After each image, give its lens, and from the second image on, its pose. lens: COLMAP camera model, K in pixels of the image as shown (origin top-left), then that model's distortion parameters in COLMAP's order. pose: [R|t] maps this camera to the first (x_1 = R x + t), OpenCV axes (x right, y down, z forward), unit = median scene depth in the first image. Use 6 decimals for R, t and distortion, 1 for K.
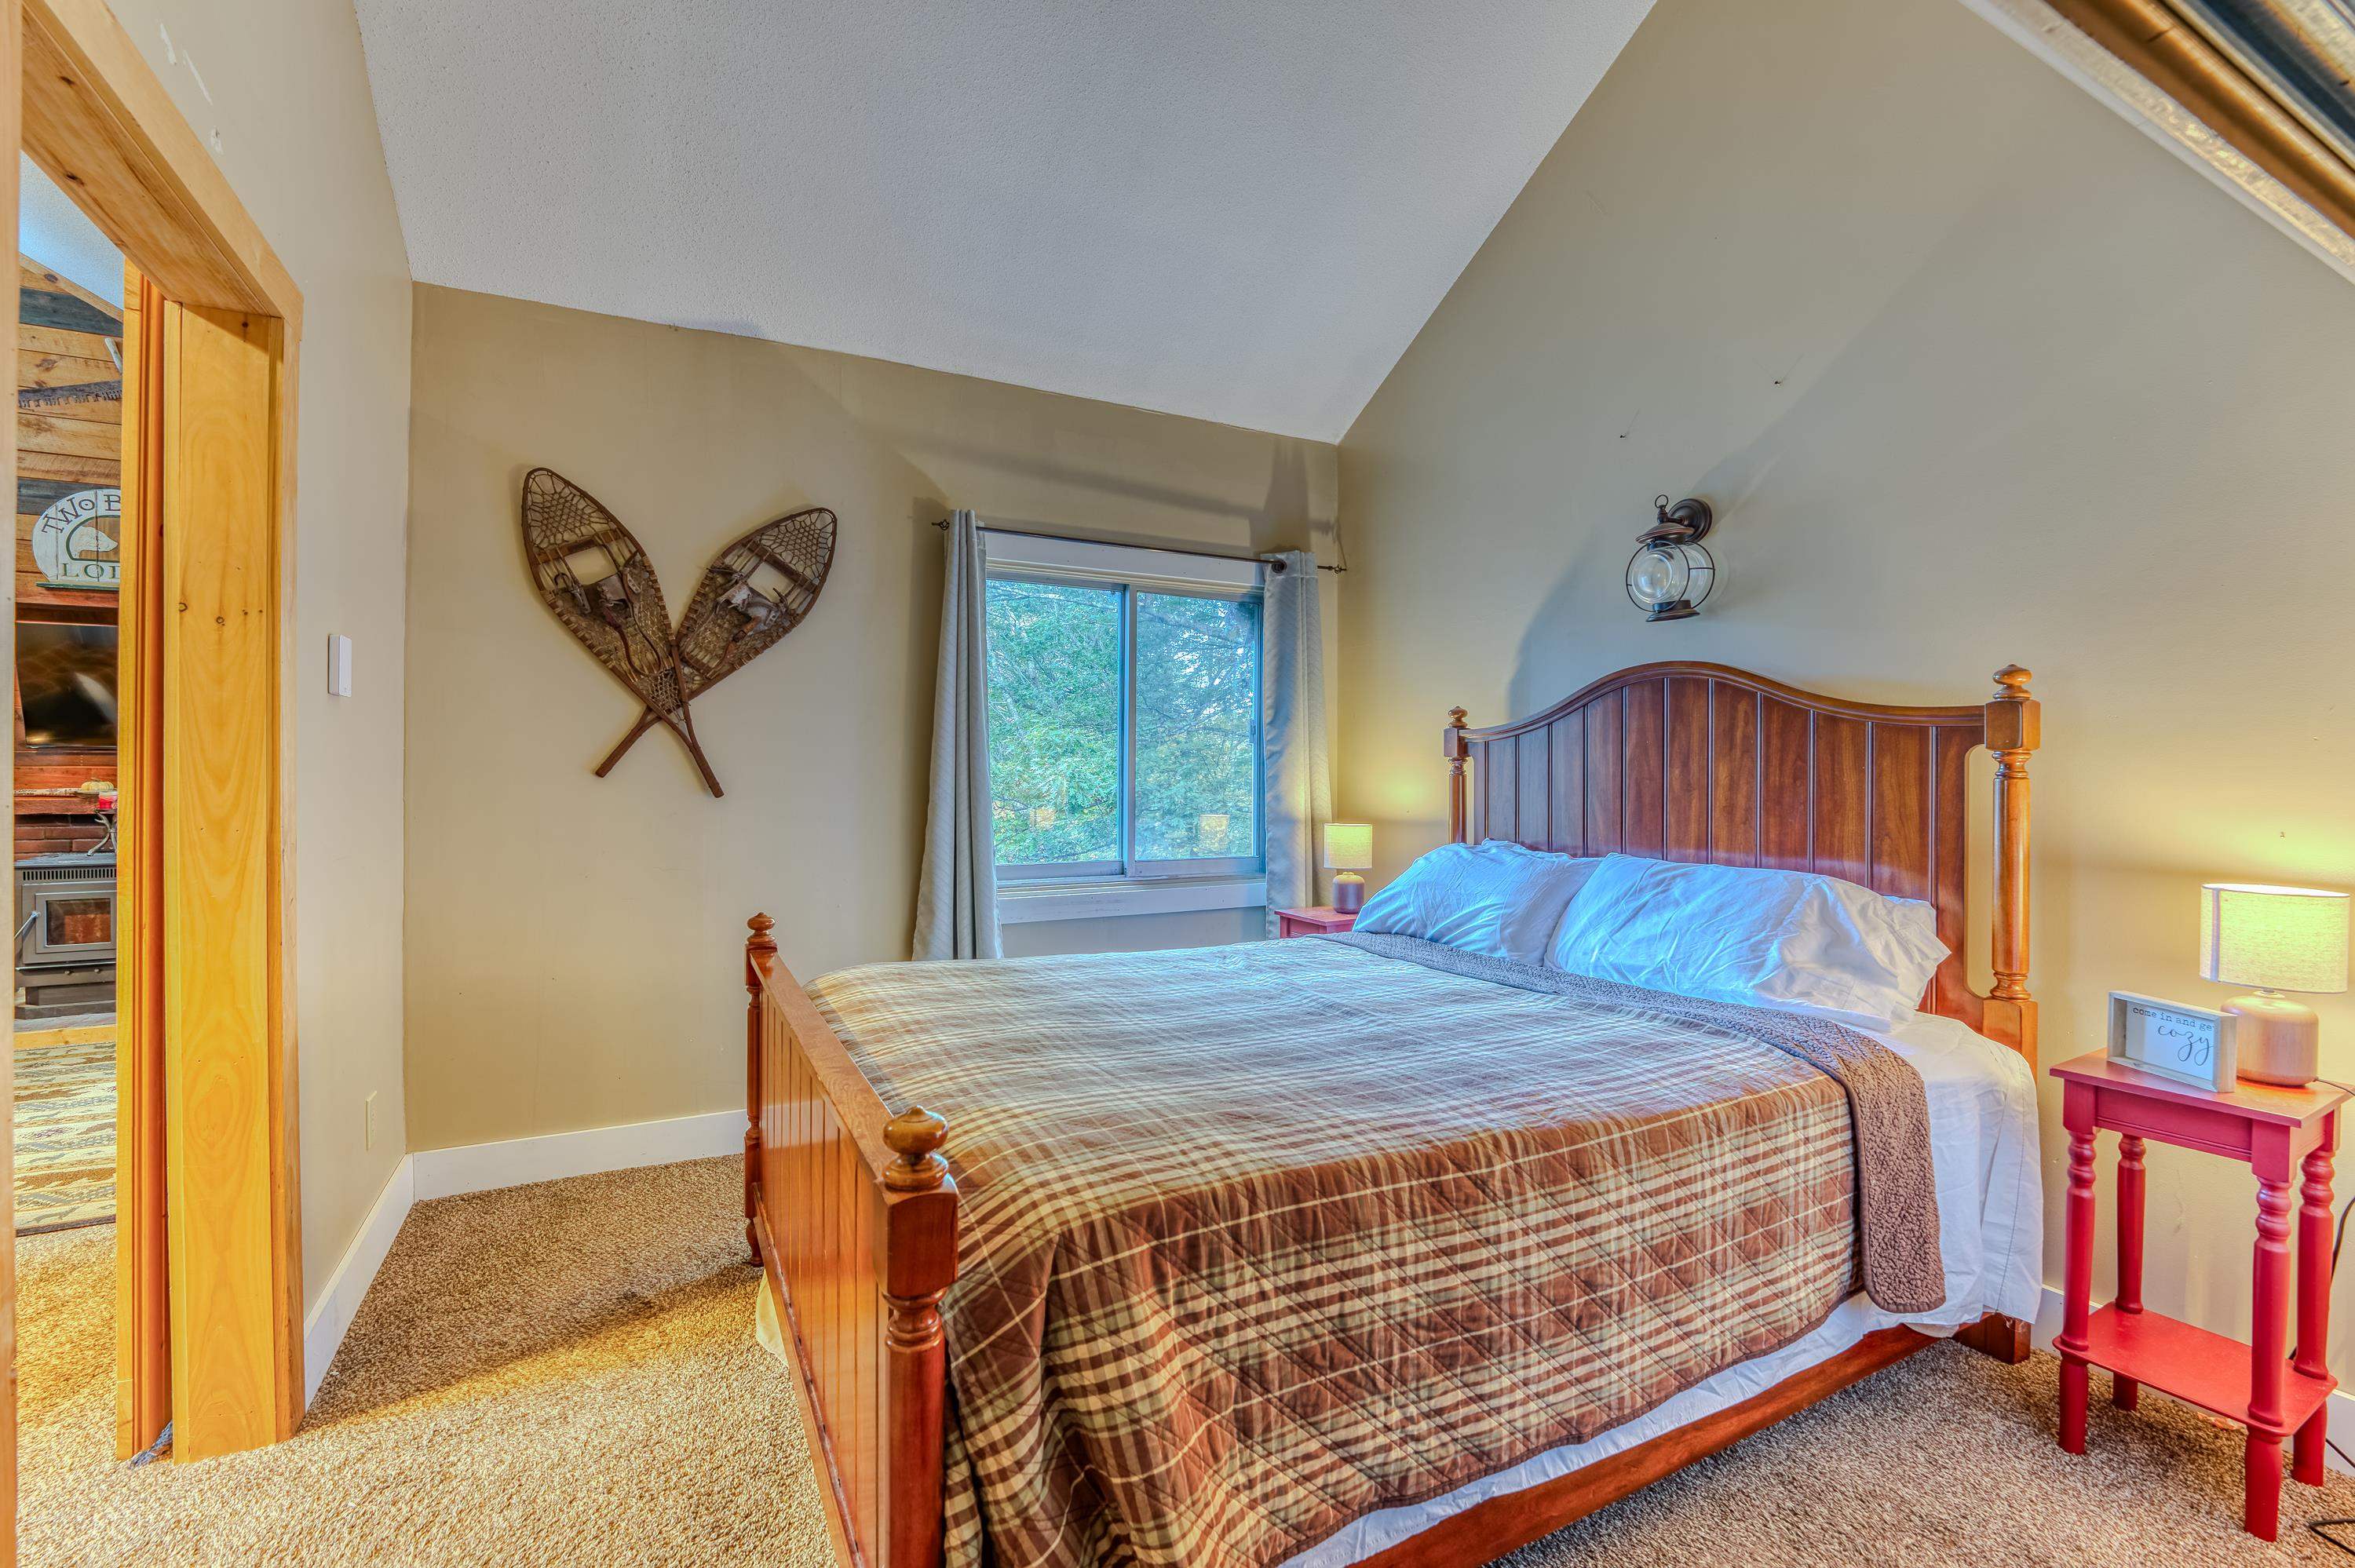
lens RADIAL K [[944.5, 0, 1172.8], [0, 944.5, 784.9], [0, 0, 1]] dist [-0.020774, 0.002630]
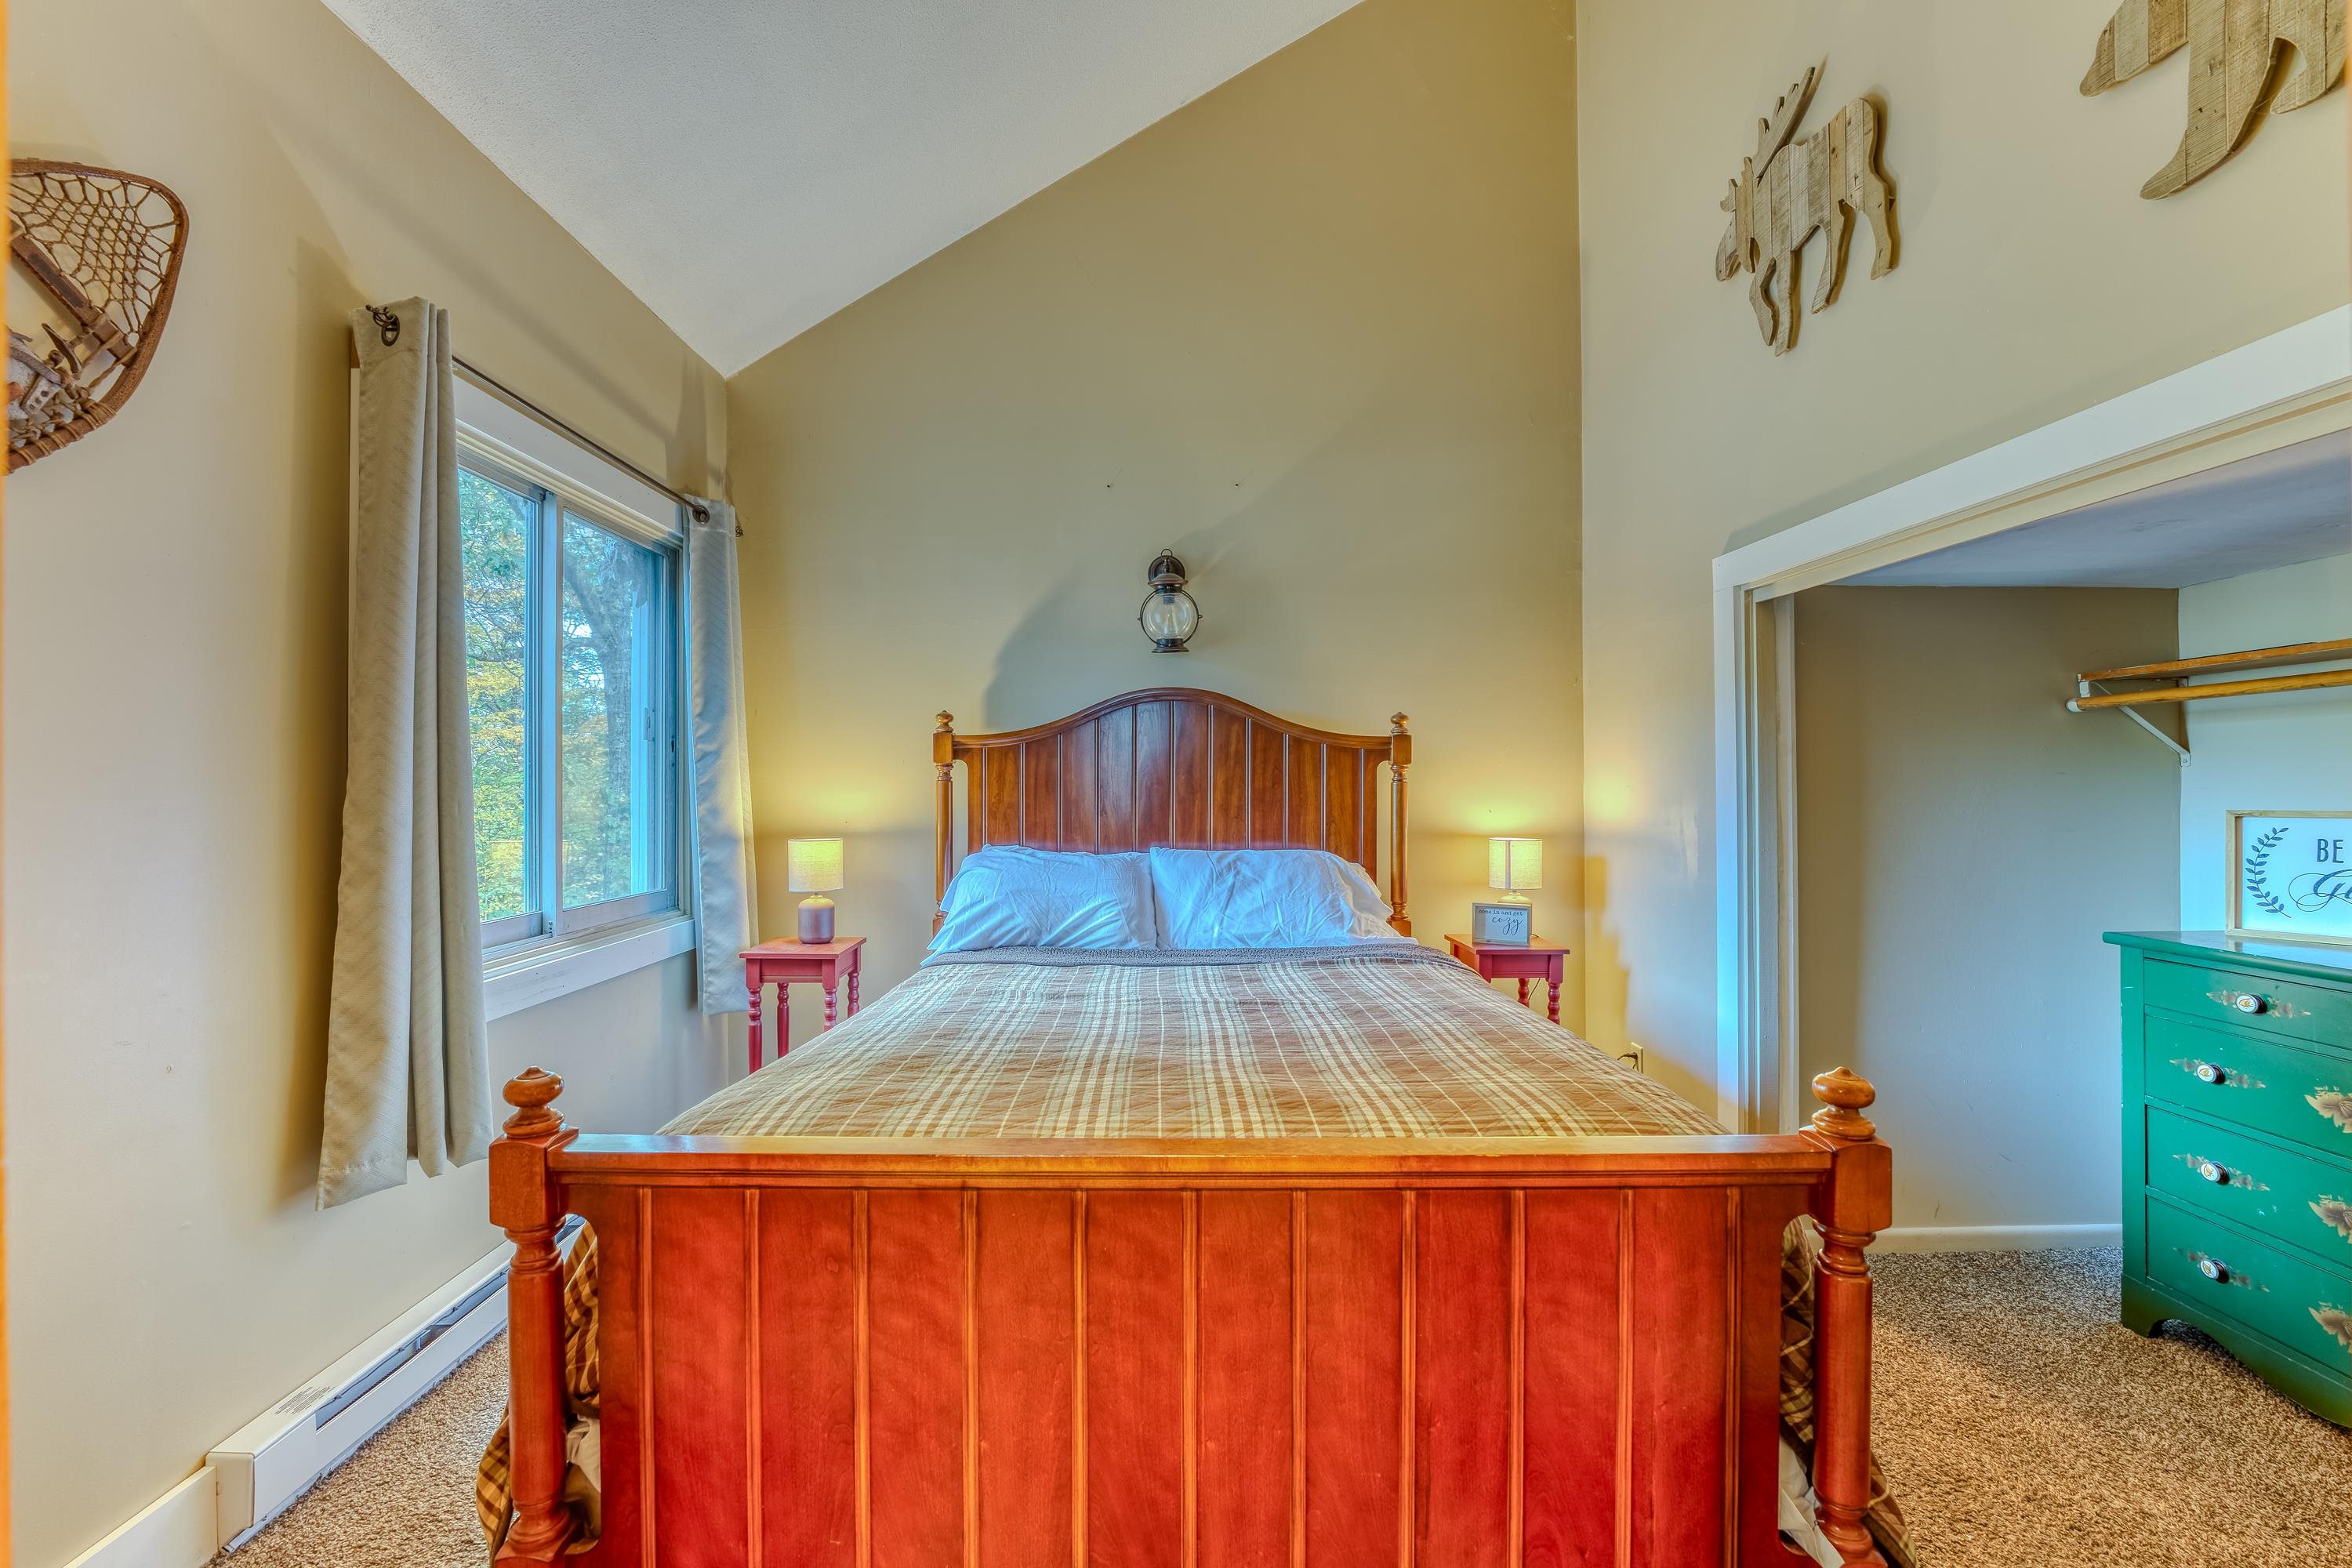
lens RADIAL K [[987.1, 0, 1176.0], [0, 987.1, 784.0], [0, 0, 1]] dist [0.000854, 0.000510]
pose [[0.483647, -0.003122, 0.875258, -0.624352], [0.011288, 0.999933, -0.002671, -0.003074], [-0.875191, 0.011172, 0.483649, 0.402018]]
